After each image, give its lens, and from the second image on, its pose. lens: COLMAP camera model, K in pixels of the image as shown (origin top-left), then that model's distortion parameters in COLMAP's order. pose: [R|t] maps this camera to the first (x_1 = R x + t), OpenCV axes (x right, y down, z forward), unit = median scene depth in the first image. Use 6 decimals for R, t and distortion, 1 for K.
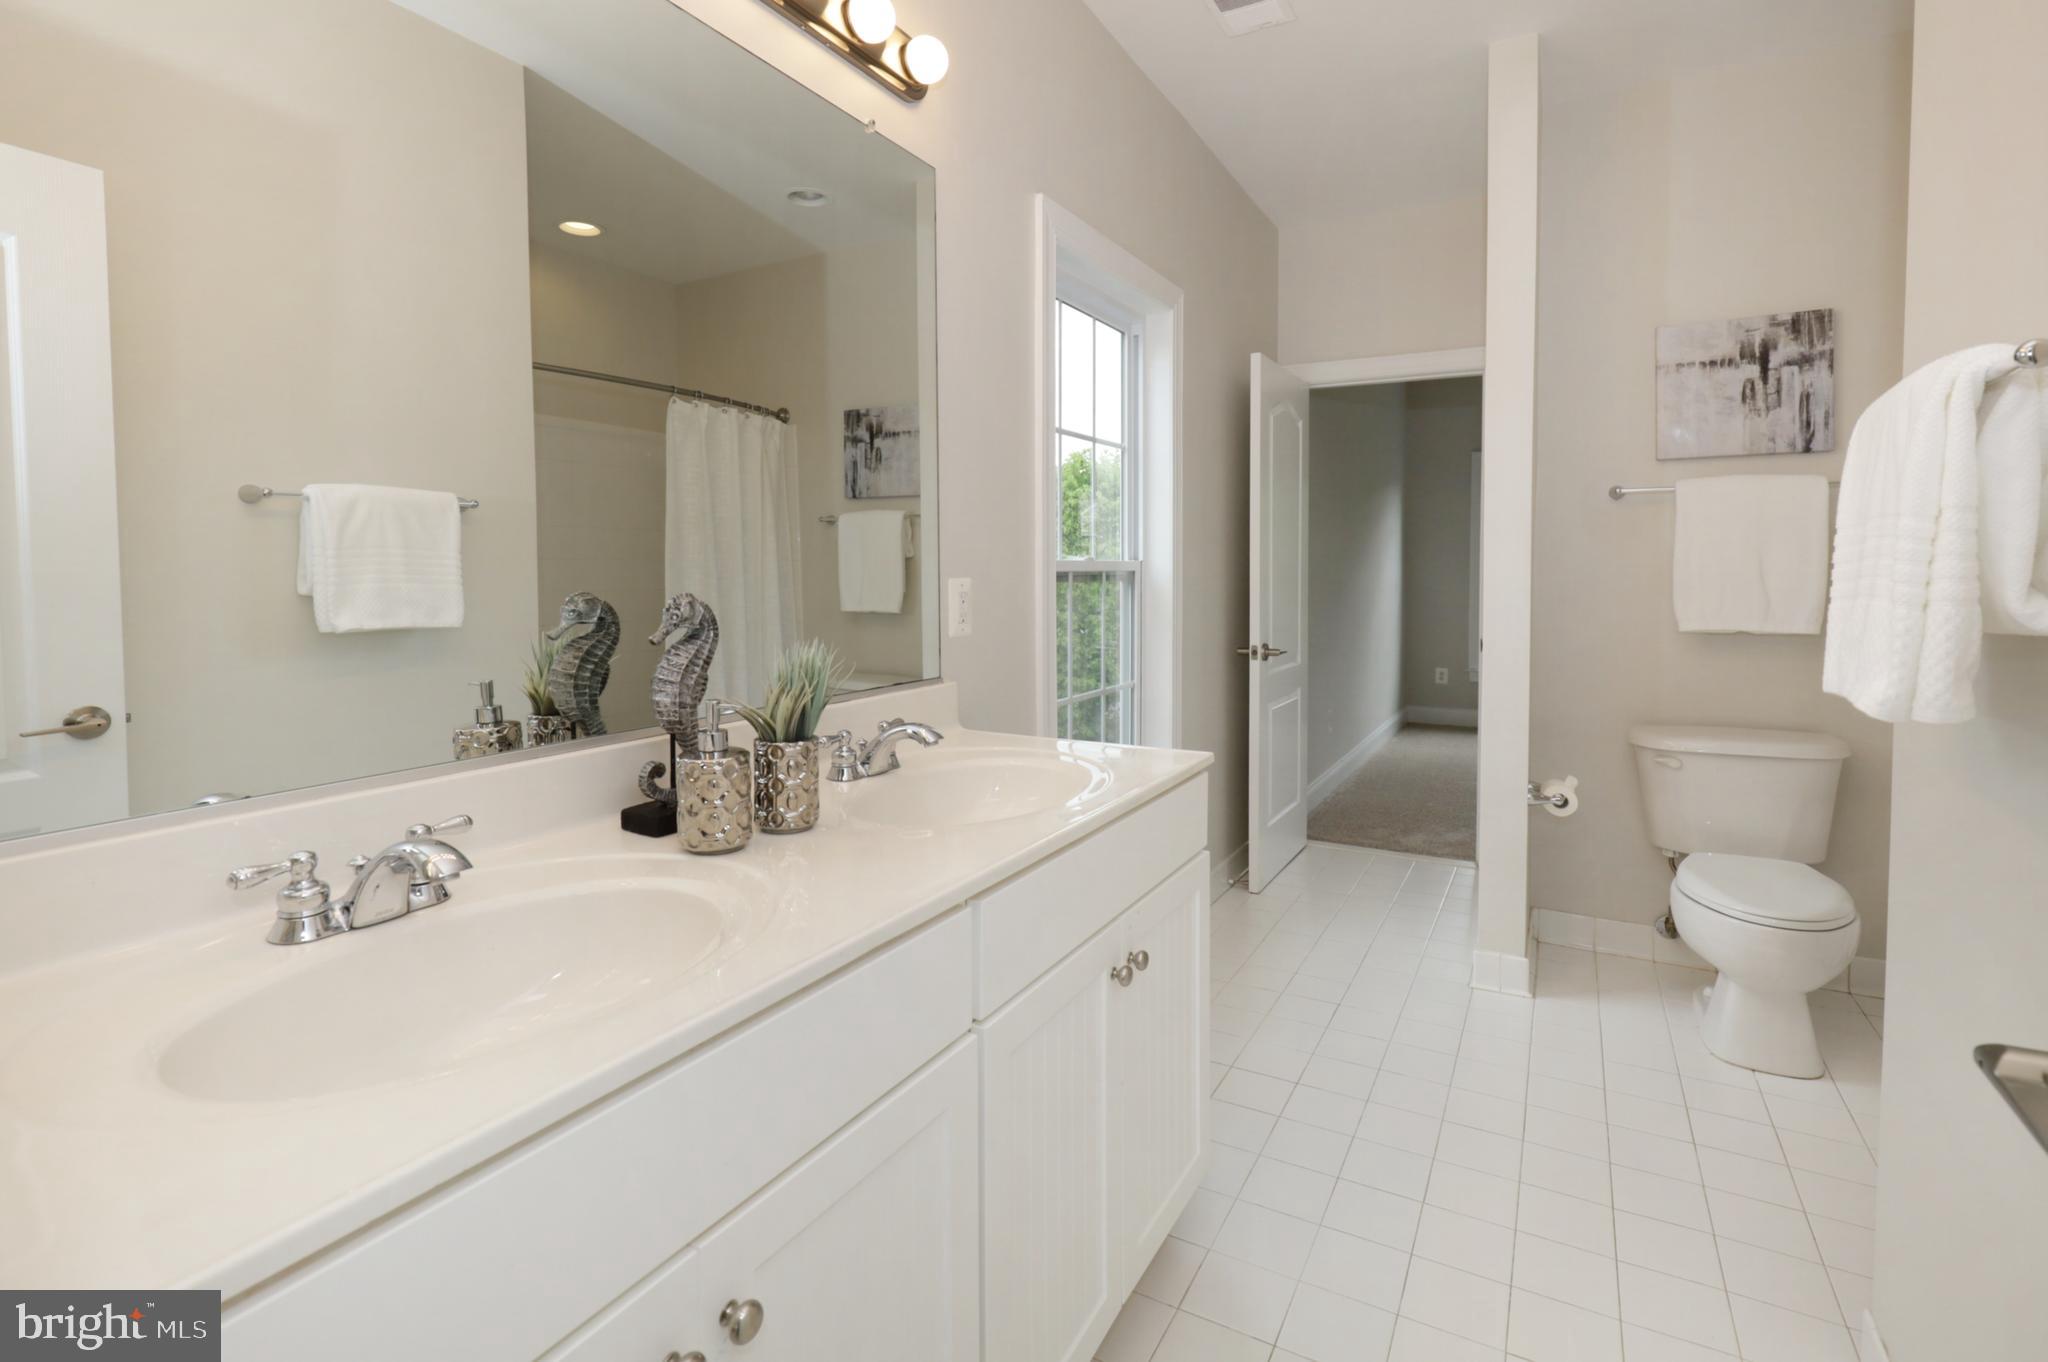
lens RADIAL K [[926.0, 0, 984.6], [0, 926.0, 590.5], [0, 0, 1]] dist [-0.001246, -0.000247]
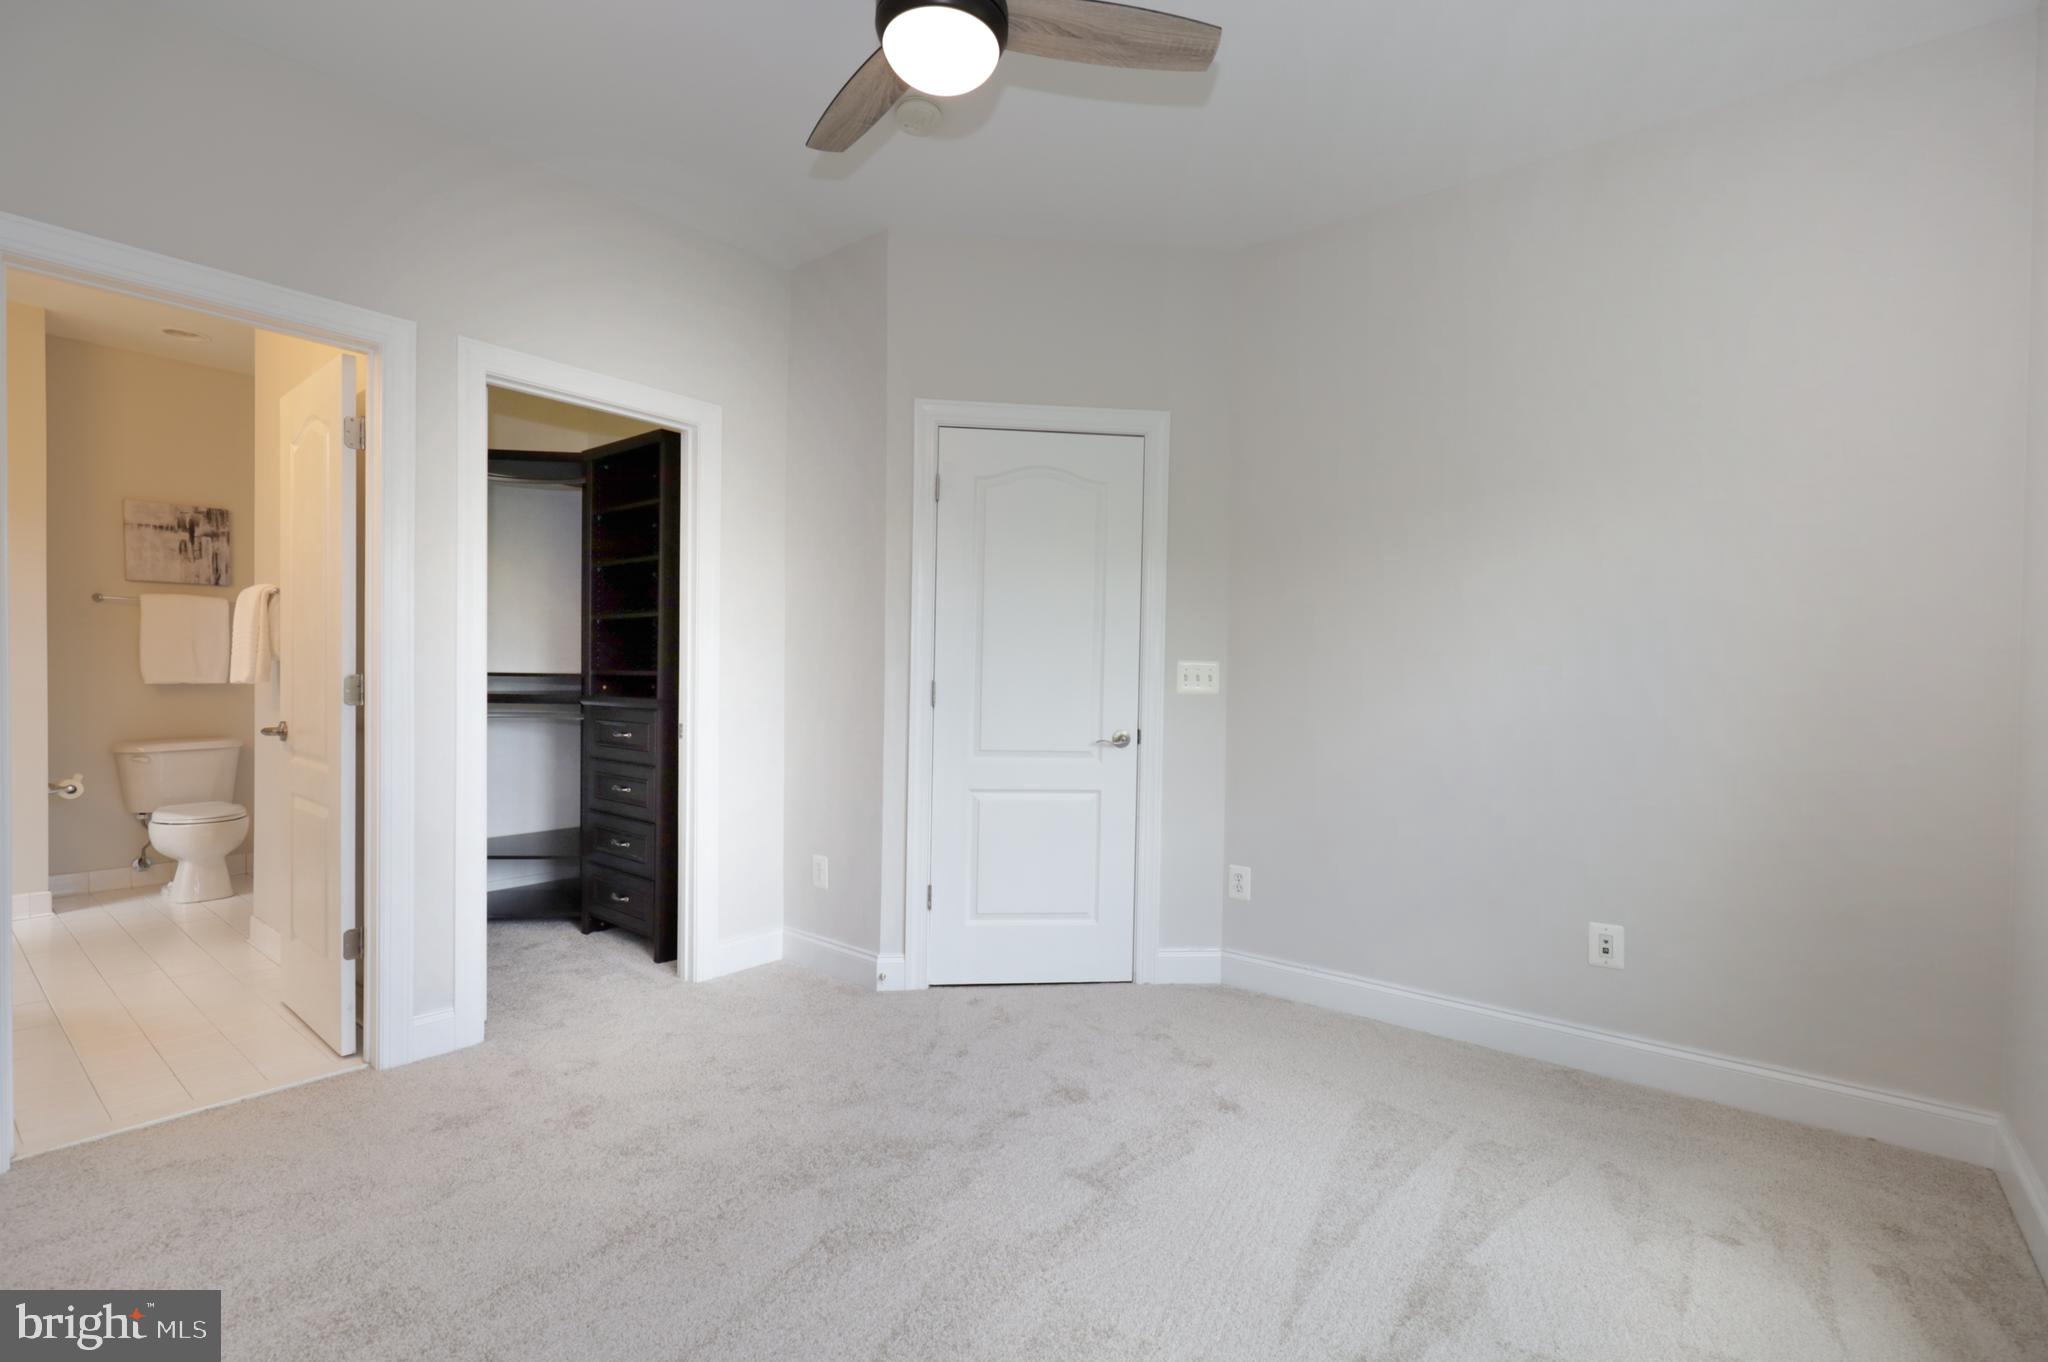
lens RADIAL K [[926.0, 0, 1022.7], [0, 926.0, 689.7], [0, 0, 1]] dist [-0.001246, -0.000247]
pose [[0.122320, -0.020857, 0.992272, -0.733016], [0.011341, 0.999743, 0.019616, 0.040131], [-0.992426, 0.008854, 0.122525, -0.801740]]
